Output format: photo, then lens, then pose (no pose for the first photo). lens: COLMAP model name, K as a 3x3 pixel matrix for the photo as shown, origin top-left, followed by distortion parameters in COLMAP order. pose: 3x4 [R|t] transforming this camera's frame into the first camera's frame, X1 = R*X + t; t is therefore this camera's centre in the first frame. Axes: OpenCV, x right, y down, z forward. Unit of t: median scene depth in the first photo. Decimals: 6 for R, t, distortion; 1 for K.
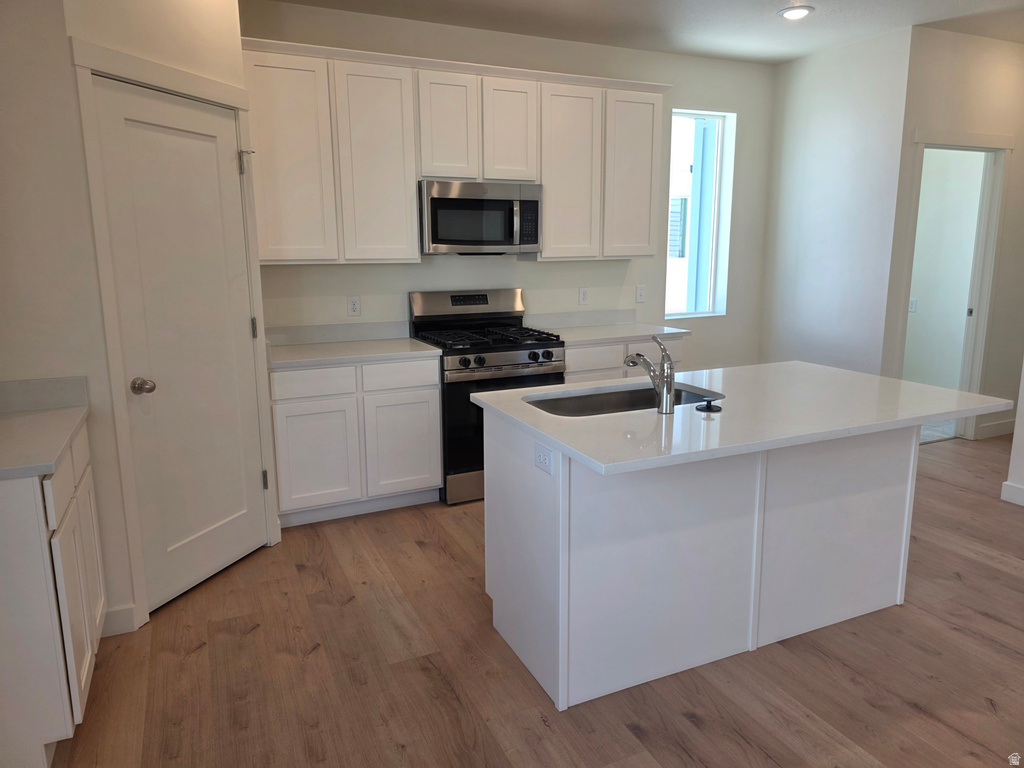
lens RADIAL K [[689.1, 0, 512.0], [0, 689.1, 382.8], [0, 0, 1]] dist [0.054708, -0.033292]
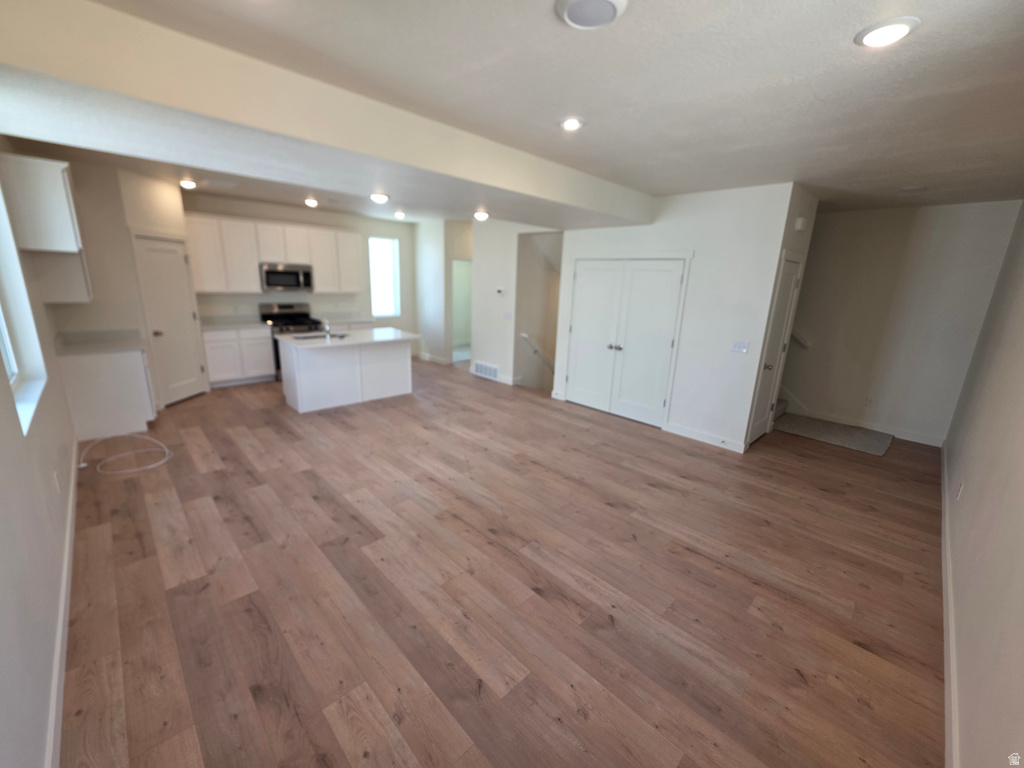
lens RADIAL K [[414.0, 0, 513.9], [0, 414.0, 384.4], [0, 0, 1]] dist [0.004400, 0.000283]
pose [[0.941614, -0.041634, 0.334110, 0.264667], [0.020631, 0.997595, 0.066168, 0.106193], [-0.336062, -0.055412, 0.940209, -0.987226]]
